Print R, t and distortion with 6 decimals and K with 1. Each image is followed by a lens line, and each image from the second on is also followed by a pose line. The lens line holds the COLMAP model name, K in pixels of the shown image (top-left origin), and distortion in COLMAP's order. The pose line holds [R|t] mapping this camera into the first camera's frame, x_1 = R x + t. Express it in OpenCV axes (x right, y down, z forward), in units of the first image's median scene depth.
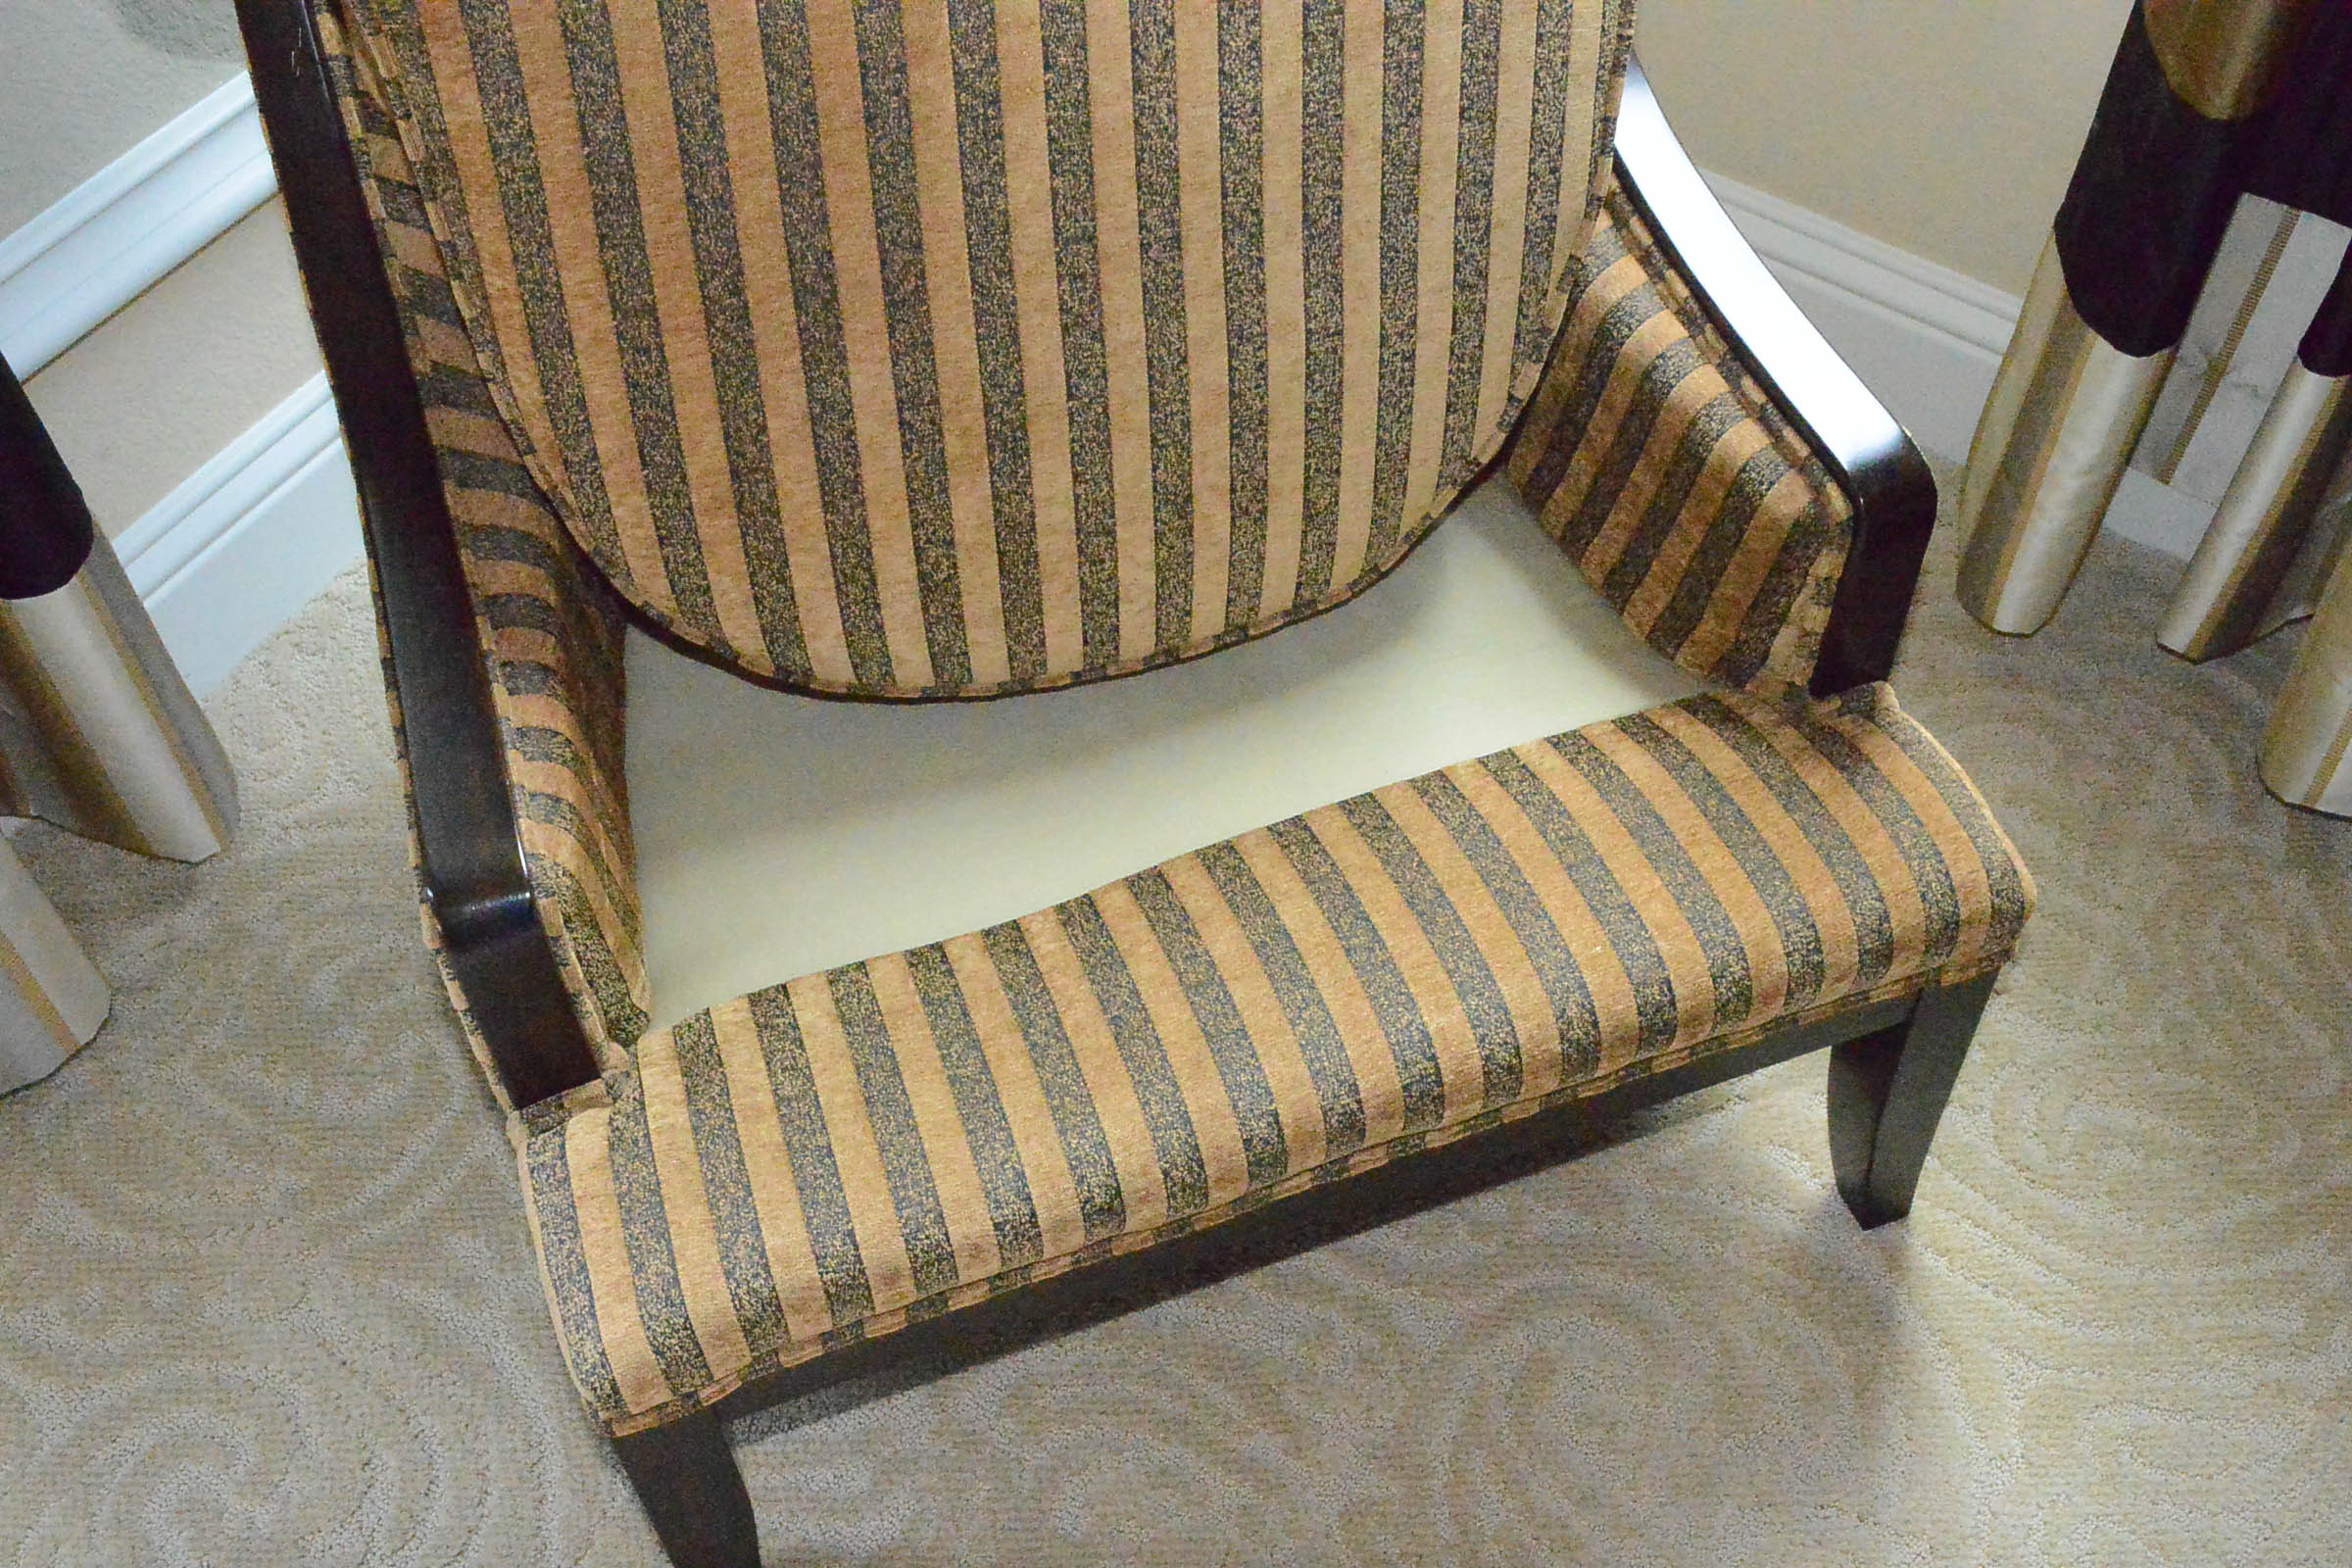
lens RADIAL K [[2463.8, 0, 1176.0], [0, 2463.8, 784.0], [0, 0, 1]] dist [-0.062866, 0.017126]
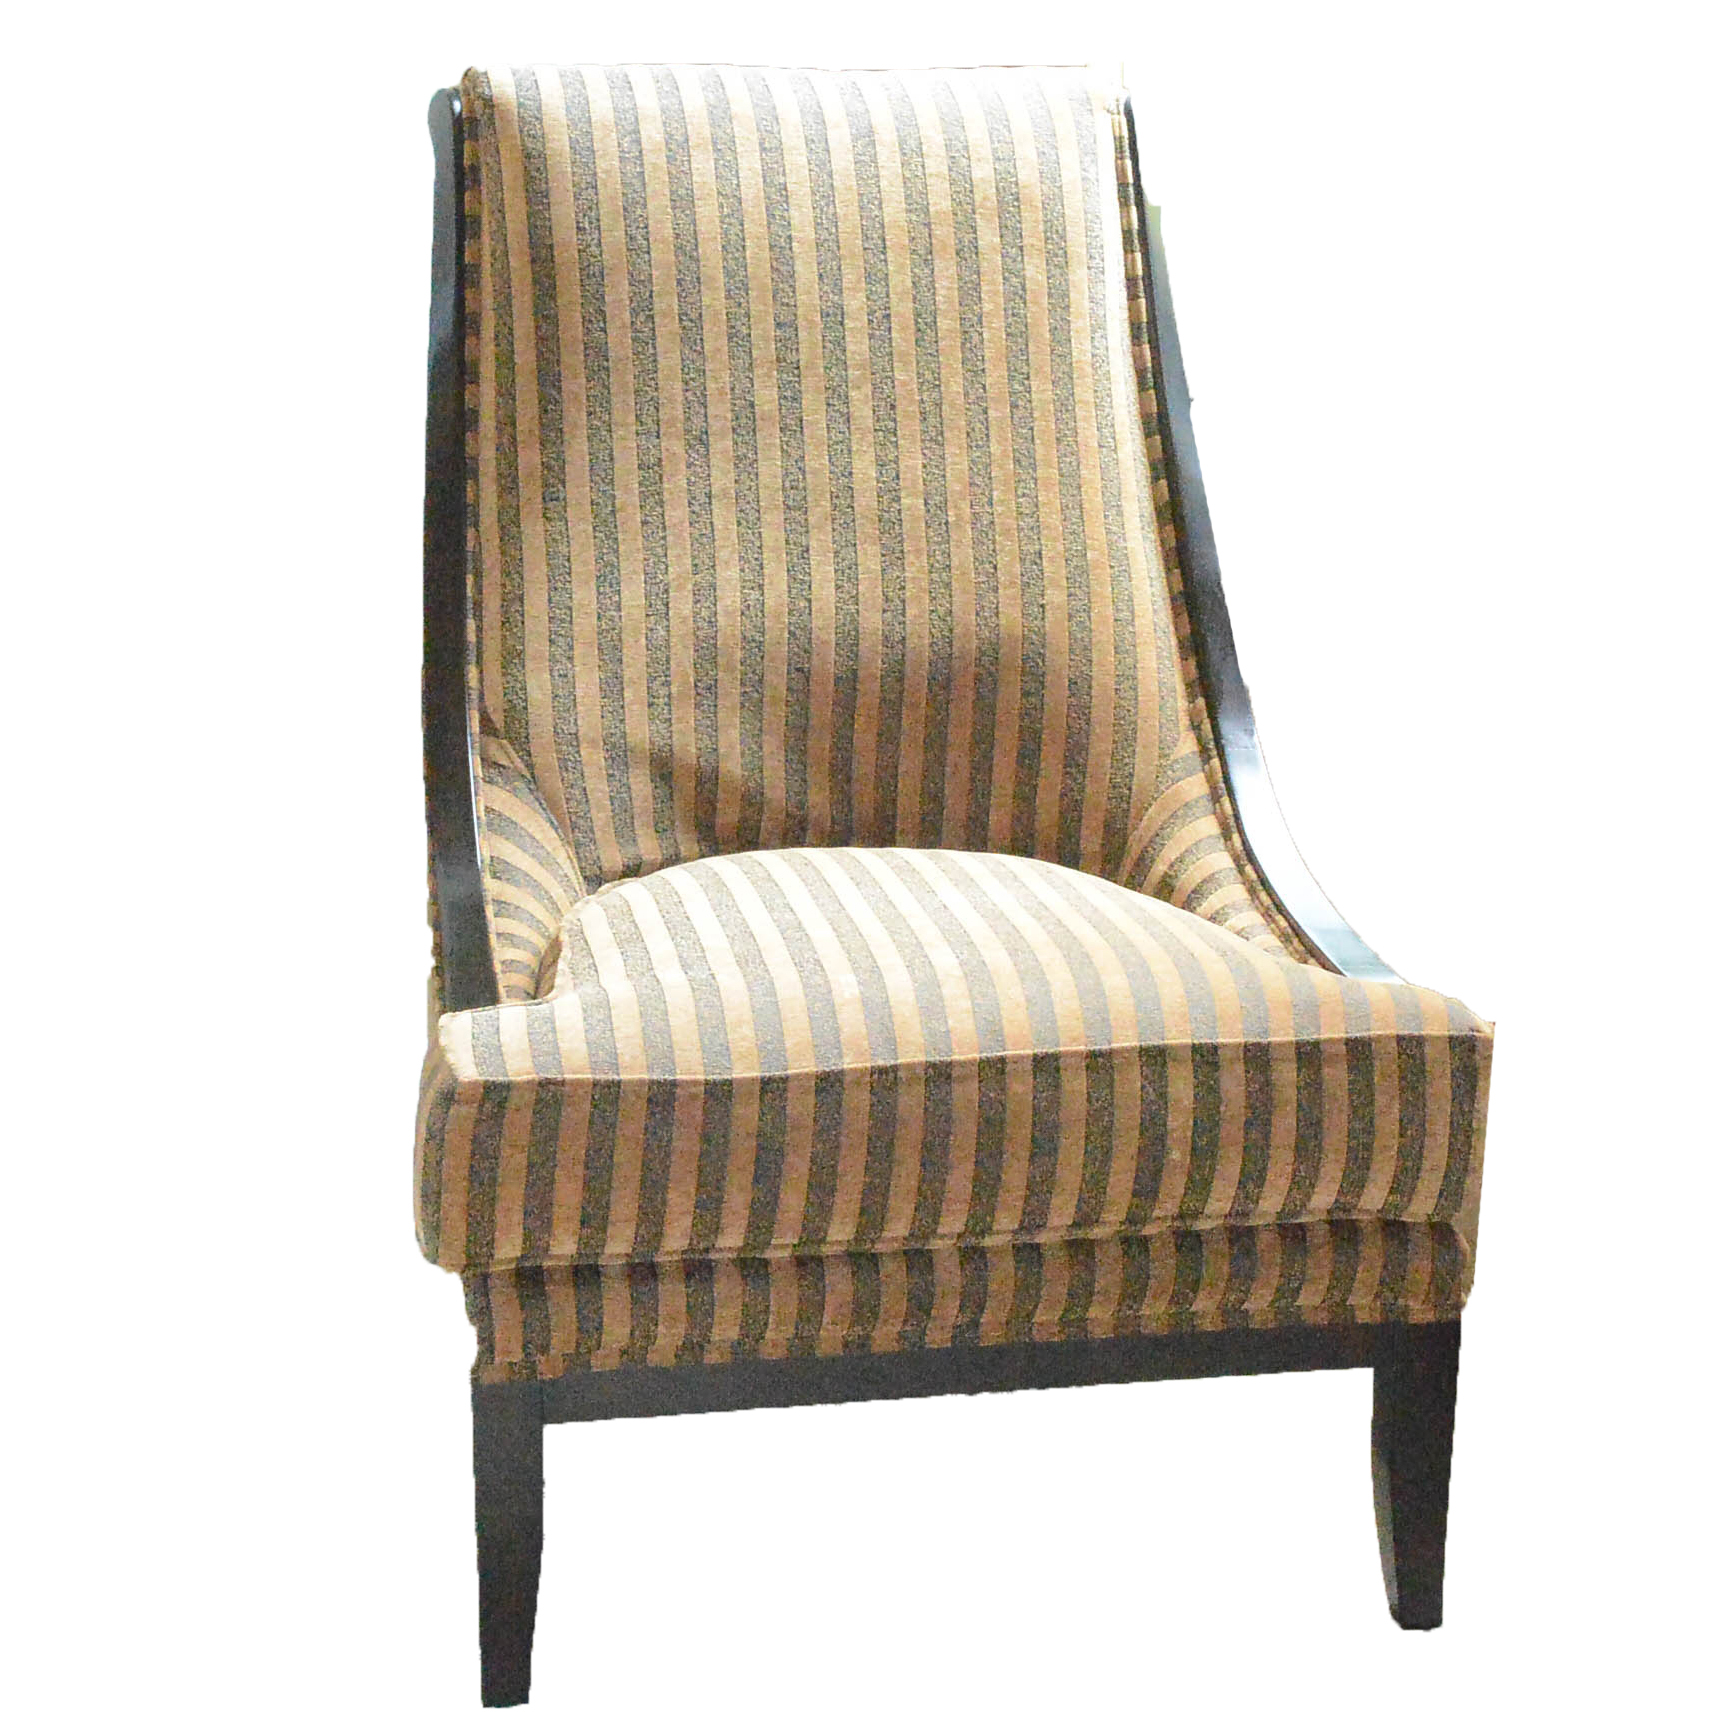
lens RADIAL K [[3794.4, 0, 863.0], [0, 3794.4, 863.0], [0, 0, 1]] dist [0.043388, -0.187891]
pose [[0.986346, 0.088800, -0.138695, 0.248221], [-0.150625, 0.826940, -0.541740, 0.995542], [0.066586, 0.555234, 0.829025, -0.918182]]
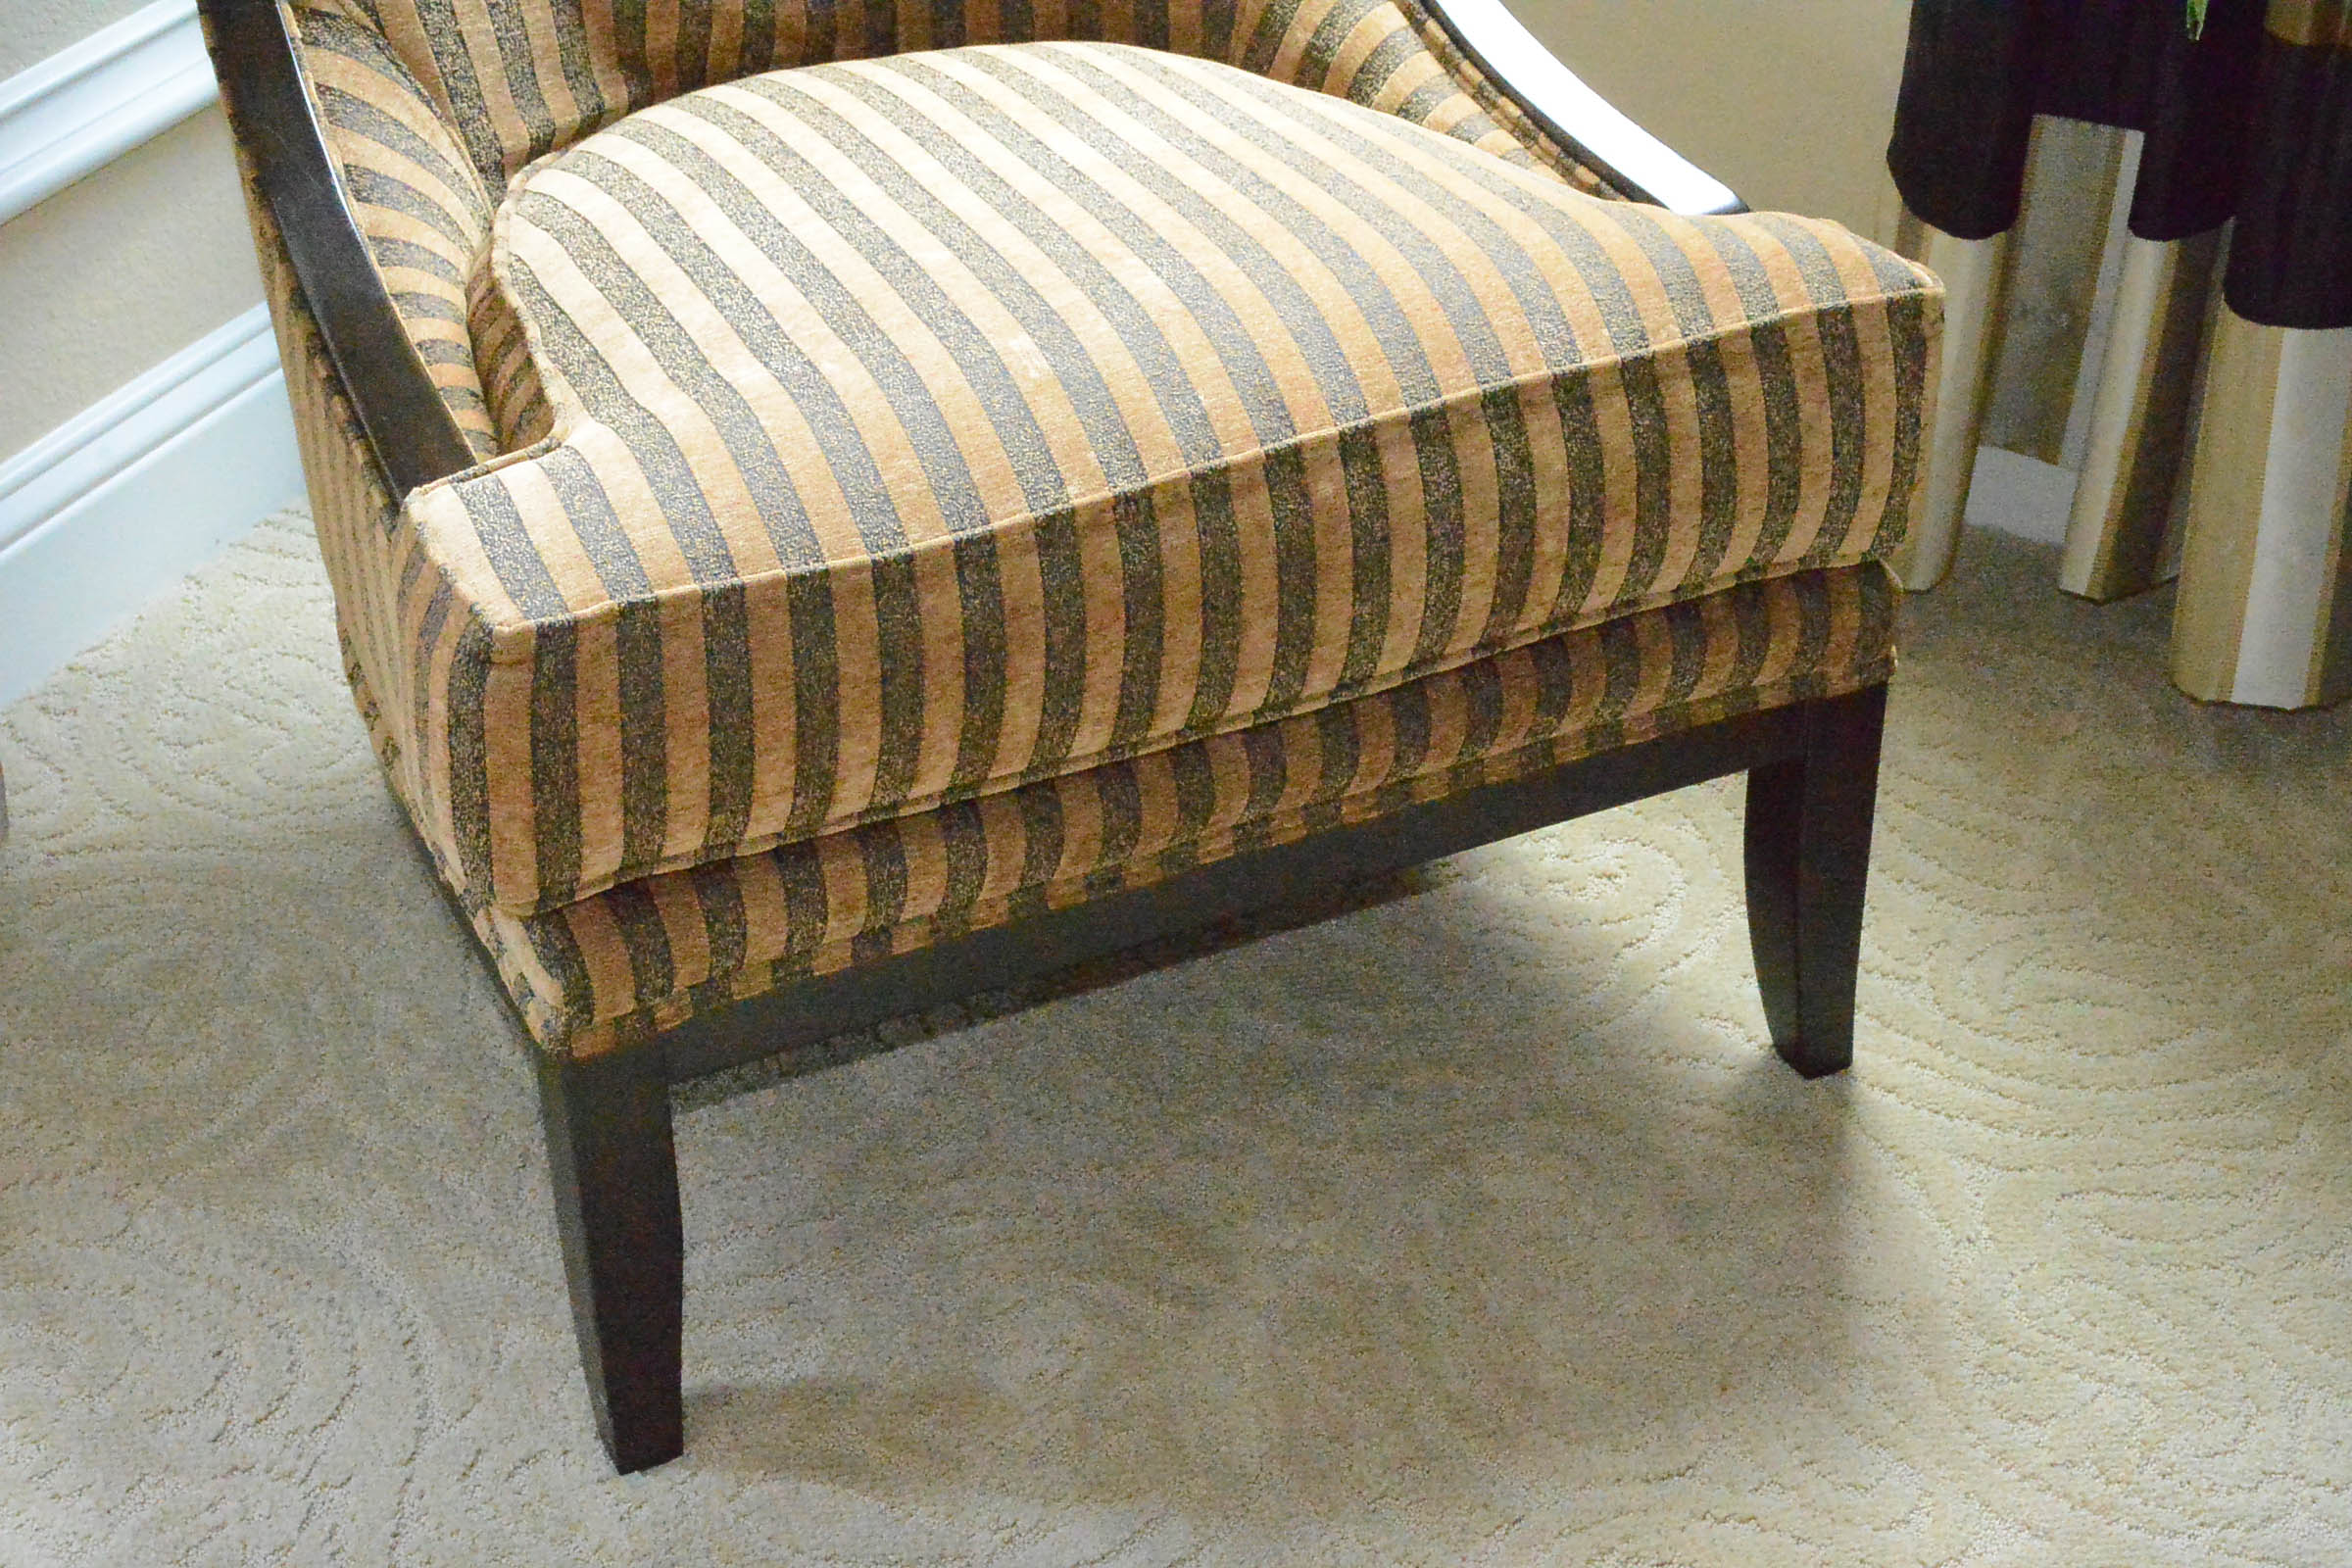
lens RADIAL K [[3859.3, 0, 1176.0], [0, 3859.3, 784.0], [0, 0, 1]] dist [-0.003721, -0.035211]
pose [[0.994629, -0.042244, 0.094496, -0.100509], [0.068936, 0.951350, -0.300300, 0.517858], [-0.077213, 0.305201, 0.949152, -0.445332]]
